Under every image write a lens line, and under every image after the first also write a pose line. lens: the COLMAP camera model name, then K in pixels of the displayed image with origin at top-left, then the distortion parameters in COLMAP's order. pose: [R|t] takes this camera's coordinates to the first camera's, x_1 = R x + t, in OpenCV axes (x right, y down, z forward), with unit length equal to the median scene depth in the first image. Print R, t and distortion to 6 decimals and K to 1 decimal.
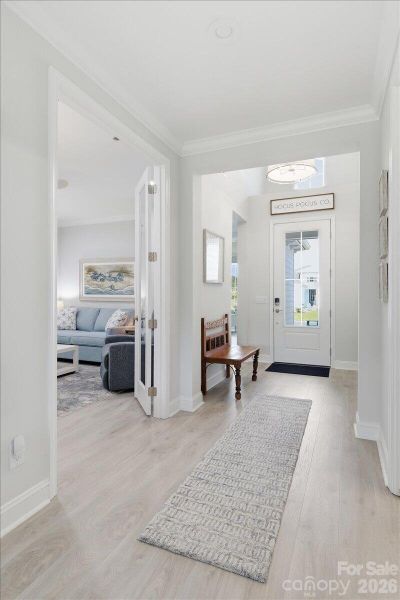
lens RADIAL K [[332.1, 0, 200.5], [0, 332.1, 297.6], [0, 0, 1]] dist [-0.000227, -0.000324]
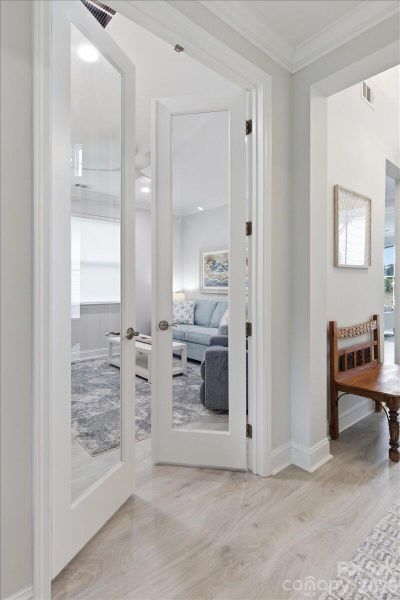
lens RADIAL K [[299.9, 0, 219.1], [0, 299.9, 288.0], [0, 0, 1]] dist [-0.000772, -0.005867]
pose [[0.910169, -0.000833, -0.414236, 0.045980], [-0.001717, 0.999982, -0.005783, -0.000132], [0.414233, 0.005975, 0.910151, 0.354097]]
